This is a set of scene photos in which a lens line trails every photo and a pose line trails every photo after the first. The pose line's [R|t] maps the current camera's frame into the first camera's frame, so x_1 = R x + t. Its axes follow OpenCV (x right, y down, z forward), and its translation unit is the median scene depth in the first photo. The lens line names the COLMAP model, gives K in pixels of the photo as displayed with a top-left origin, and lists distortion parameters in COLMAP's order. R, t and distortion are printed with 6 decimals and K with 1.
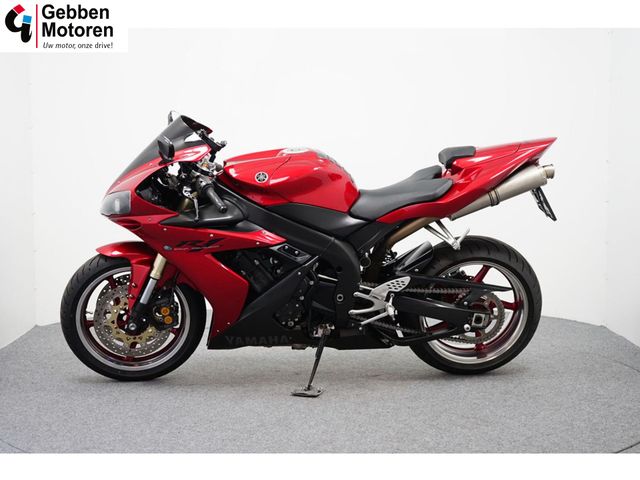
lens RADIAL K [[1067.4, 0, 320.0], [0, 1067.4, 240.0], [0, 0, 1]] dist [-0.024618, -0.085321]
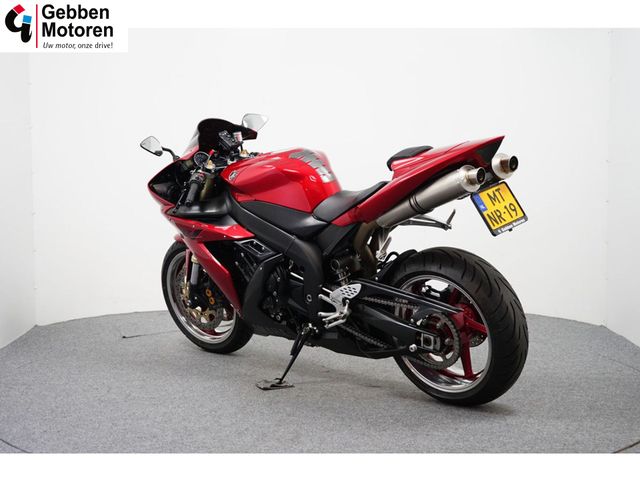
lens RADIAL K [[1067.4, 0, 320.0], [0, 1067.4, 240.0], [0, 0, 1]] dist [-0.024618, -0.085321]
pose [[0.635075, 0.070821, -0.769197, 0.790710], [-0.063274, 0.997211, 0.039574, -0.040014], [0.769854, 0.023538, 0.637785, 0.371314]]
